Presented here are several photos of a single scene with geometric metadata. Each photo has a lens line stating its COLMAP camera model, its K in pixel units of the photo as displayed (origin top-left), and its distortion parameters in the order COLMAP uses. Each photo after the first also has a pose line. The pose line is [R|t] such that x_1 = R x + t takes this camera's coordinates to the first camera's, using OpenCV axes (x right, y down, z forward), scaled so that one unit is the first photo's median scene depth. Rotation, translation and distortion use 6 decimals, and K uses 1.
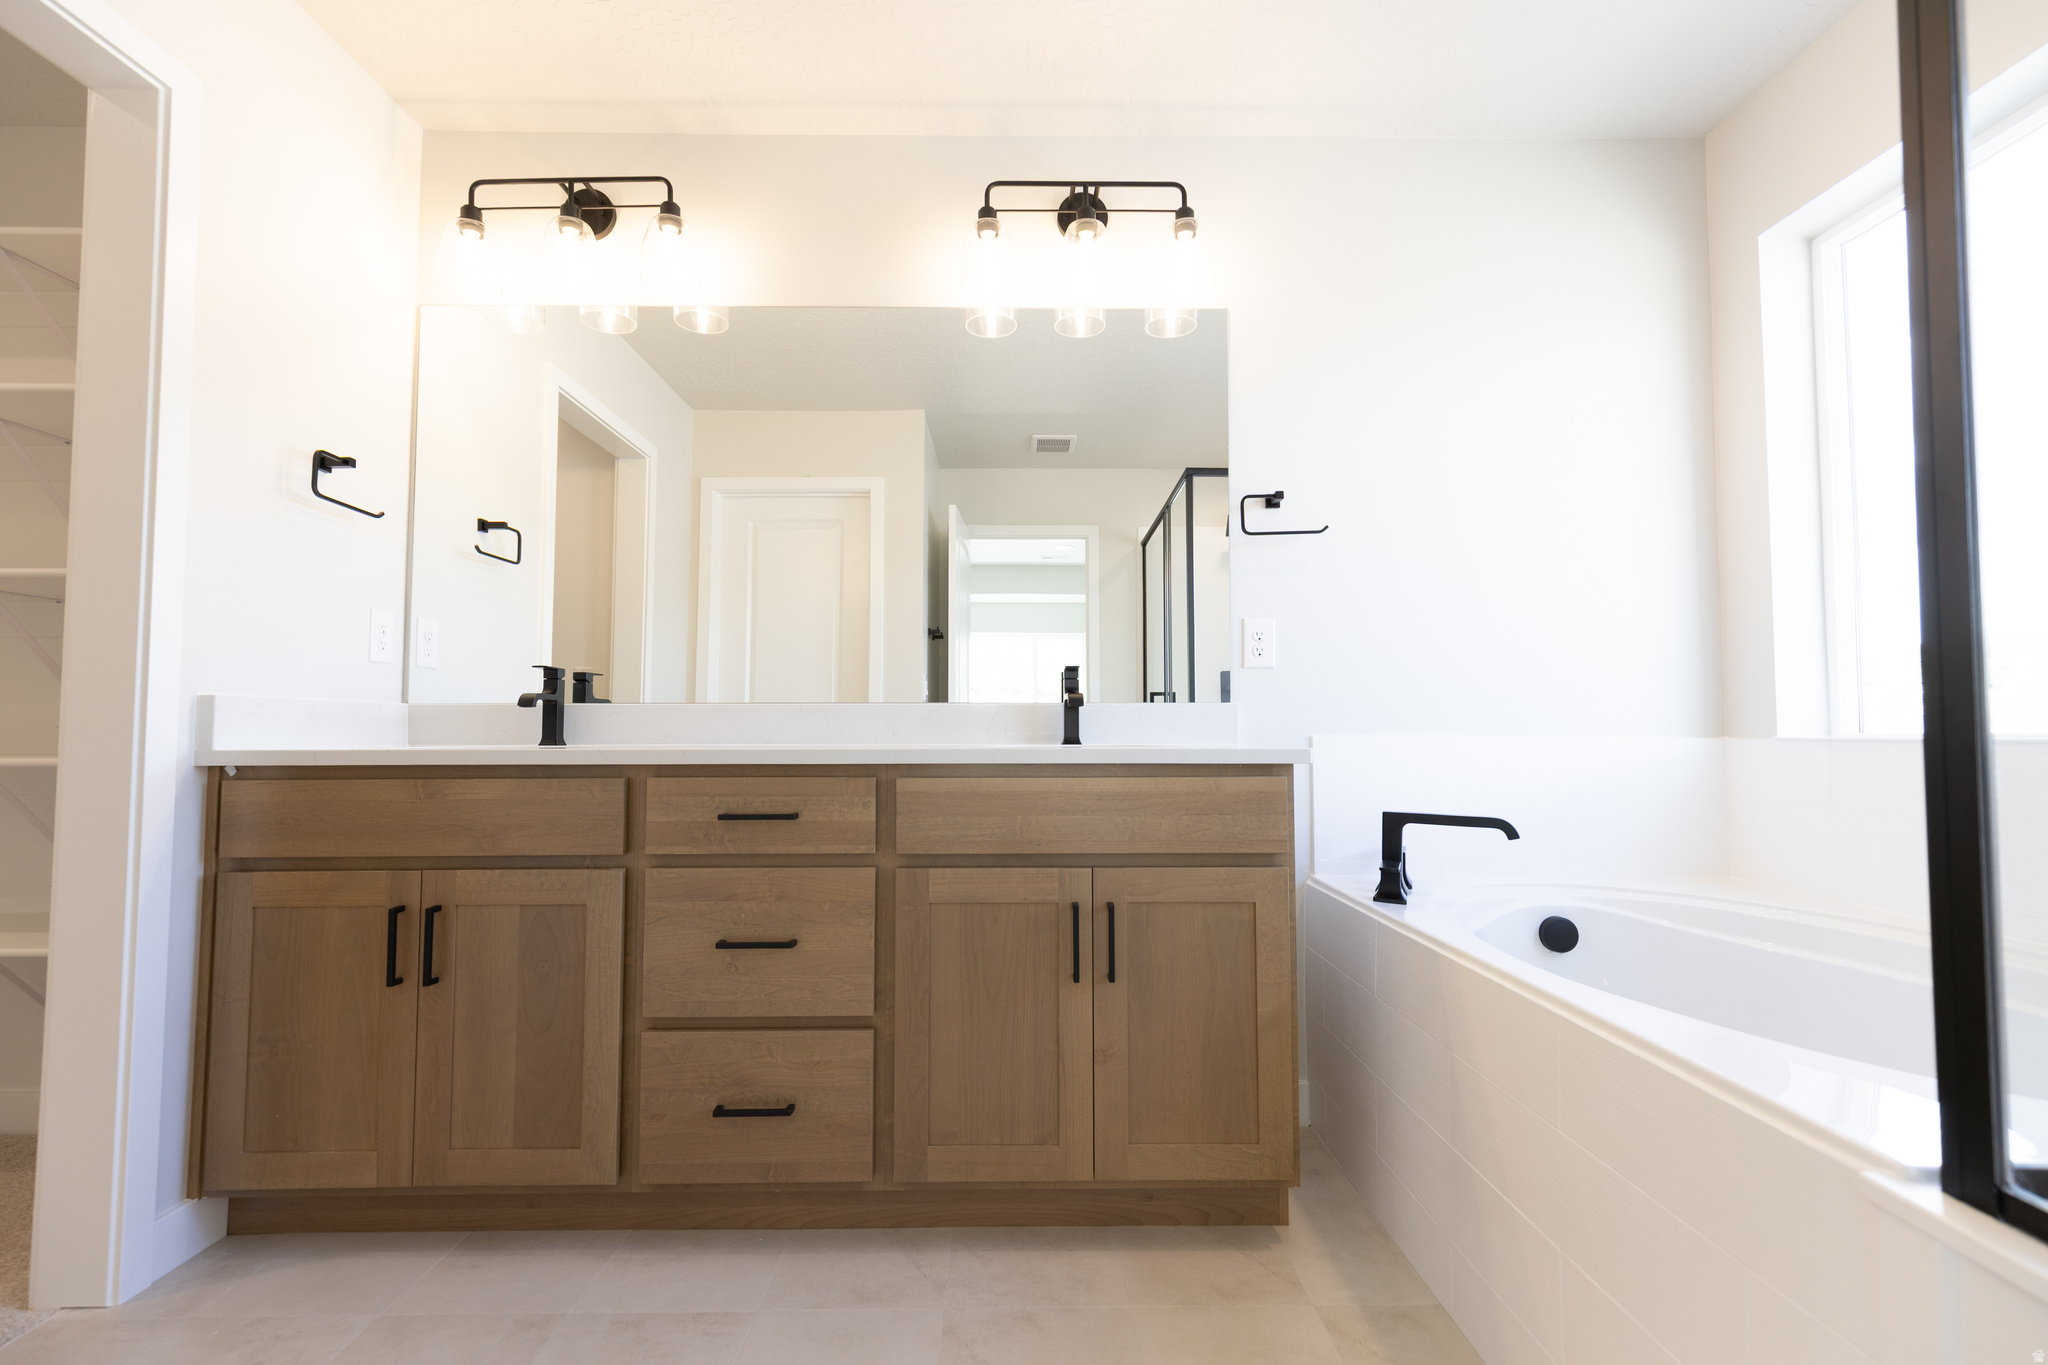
lens RADIAL K [[913.3, 0, 1025.1], [0, 913.3, 702.8], [0, 0, 1]] dist [0.001697, 0.000281]
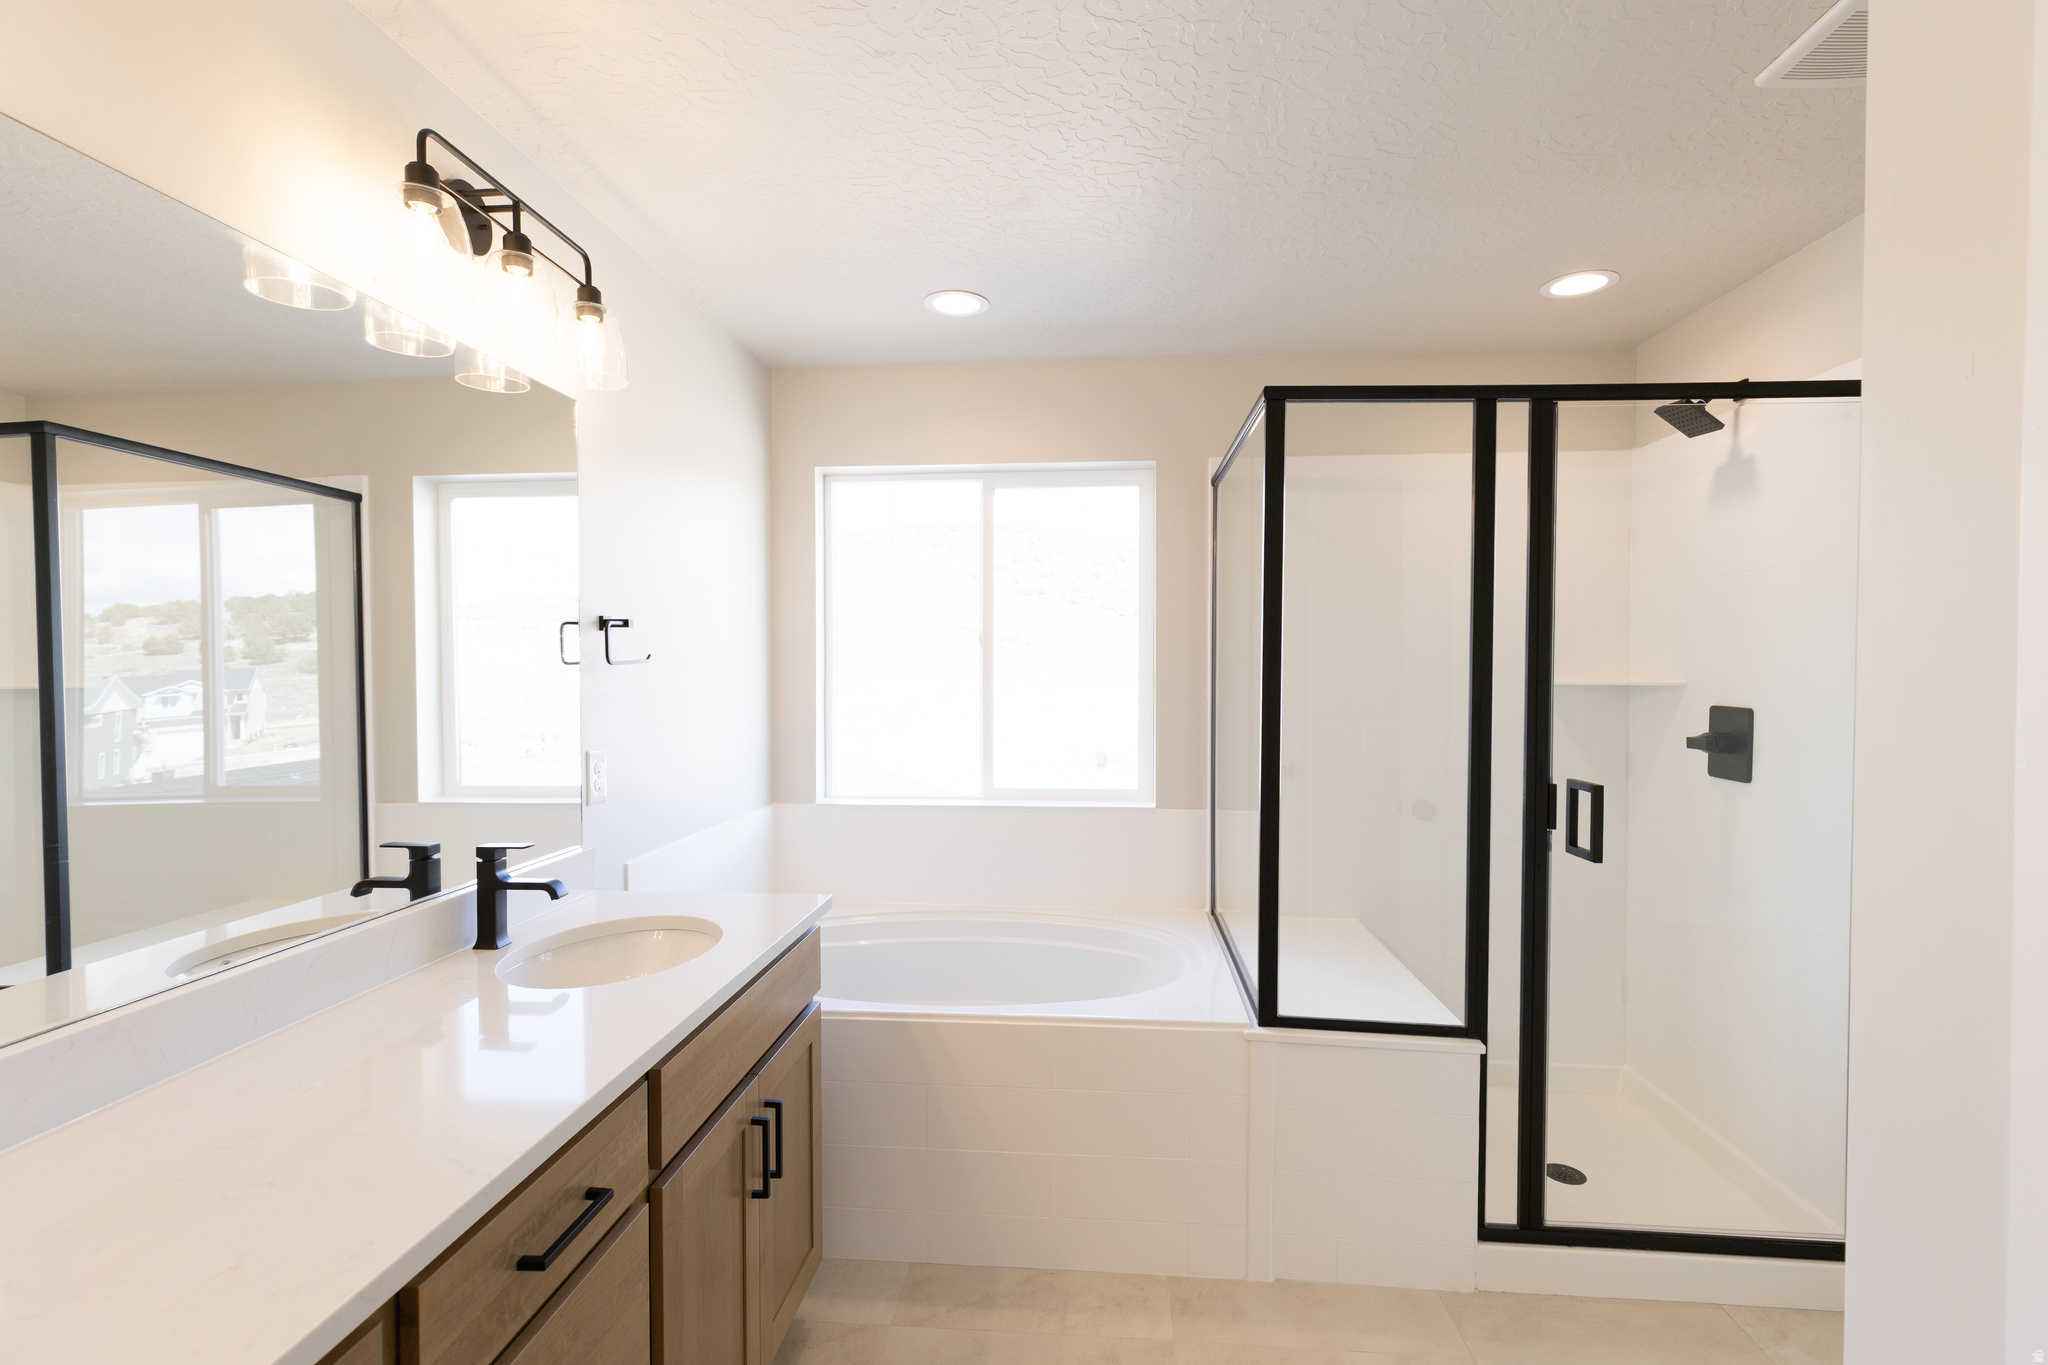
lens RADIAL K [[934.1, 0, 1020.9], [0, 934.1, 689.3], [0, 0, 1]] dist [0.004461, 0.000849]
pose [[0.101301, -0.027463, 0.994477, -0.694050], [-0.041785, 0.998619, 0.031834, -0.215295], [-0.993978, -0.044779, 0.100014, 0.511606]]
